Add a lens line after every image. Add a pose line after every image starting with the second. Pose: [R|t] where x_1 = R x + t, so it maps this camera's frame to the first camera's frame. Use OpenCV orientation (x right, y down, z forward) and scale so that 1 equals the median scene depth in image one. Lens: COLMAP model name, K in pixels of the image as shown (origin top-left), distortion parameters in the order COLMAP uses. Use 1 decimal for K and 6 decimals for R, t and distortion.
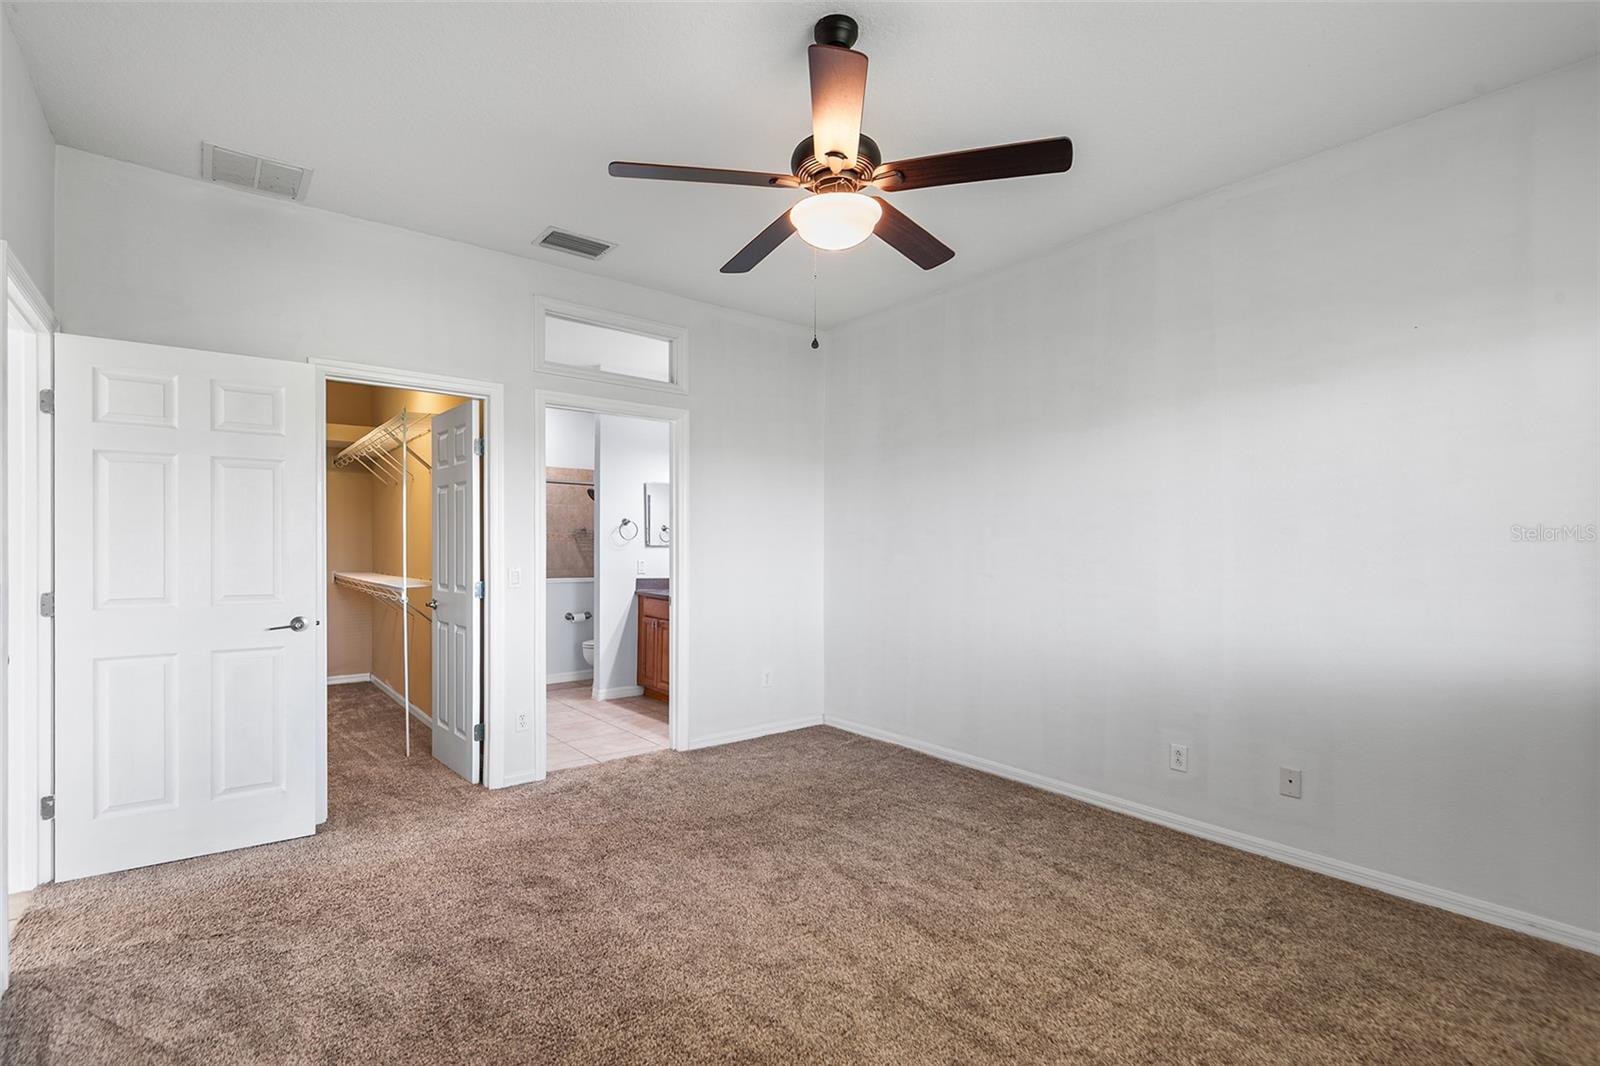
lens RADIAL K [[732.8, 0, 797.5], [0, 732.8, 544.1], [0, 0, 1]] dist [0.027703, -0.000467]
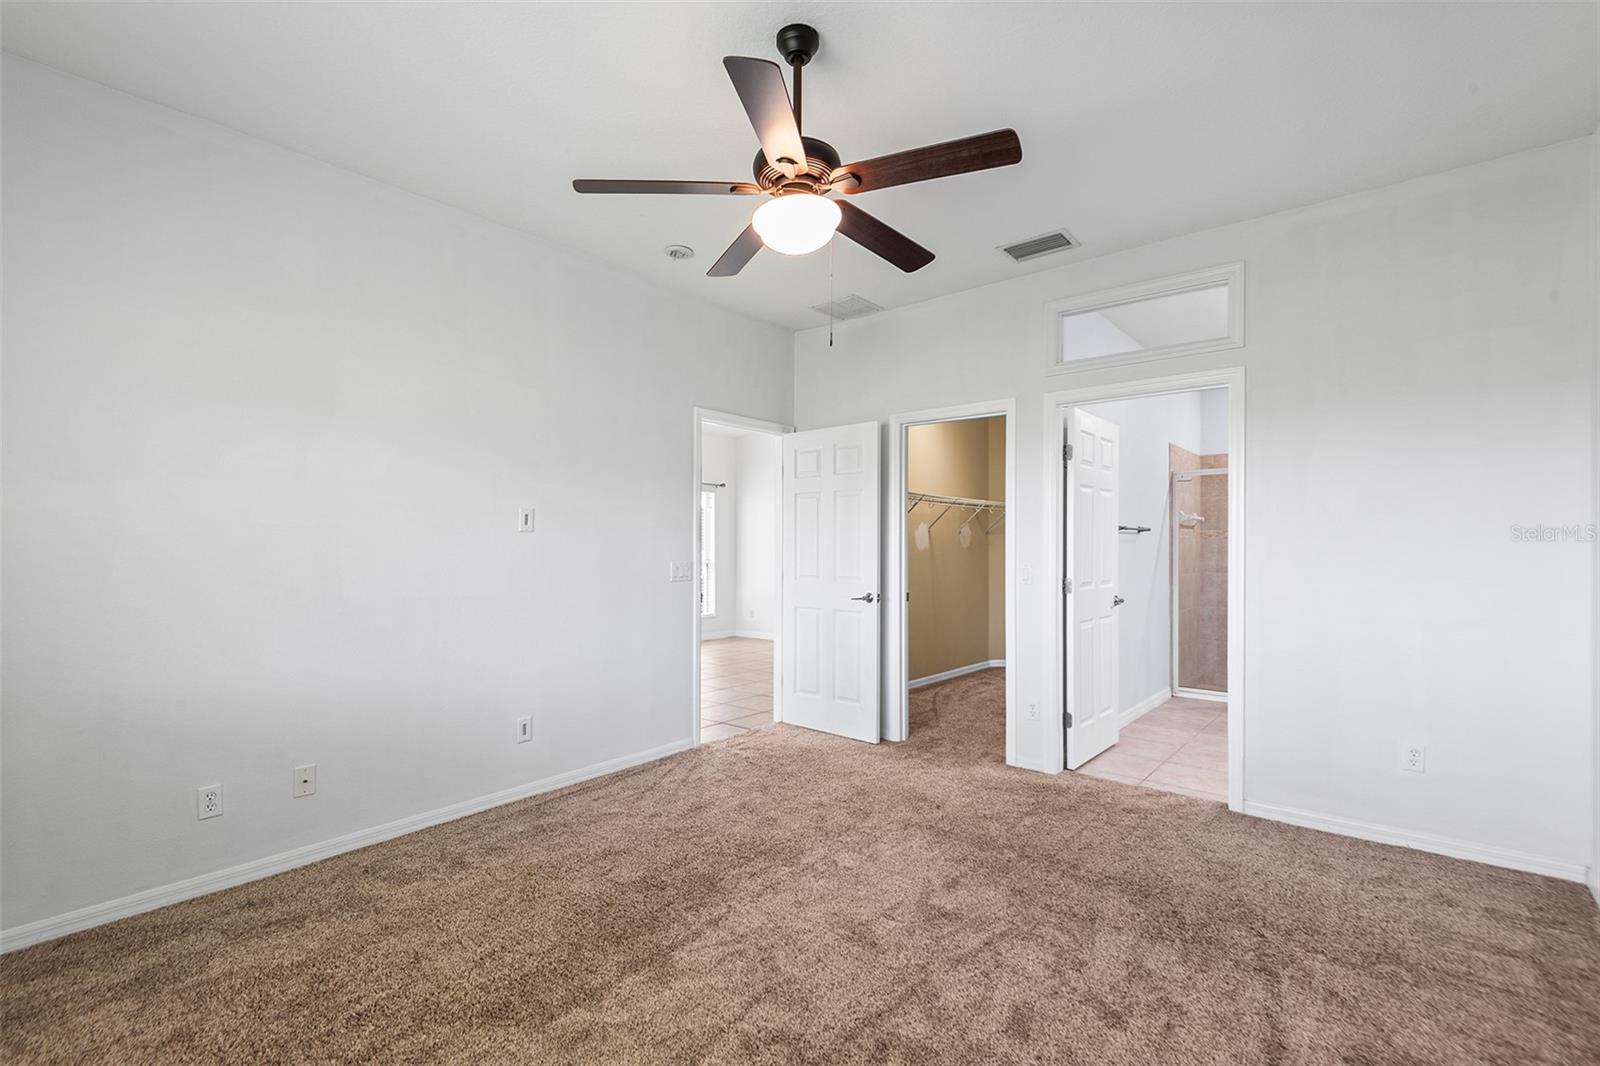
lens RADIAL K [[732.8, 0, 797.5], [0, 732.8, 544.1], [0, 0, 1]] dist [0.027703, -0.000467]
pose [[0.215329, -0.001652, -0.976540, 0.681843], [0.001715, 0.999998, -0.001313, 0.001321], [0.976540, -0.001392, 0.215331, 0.513858]]
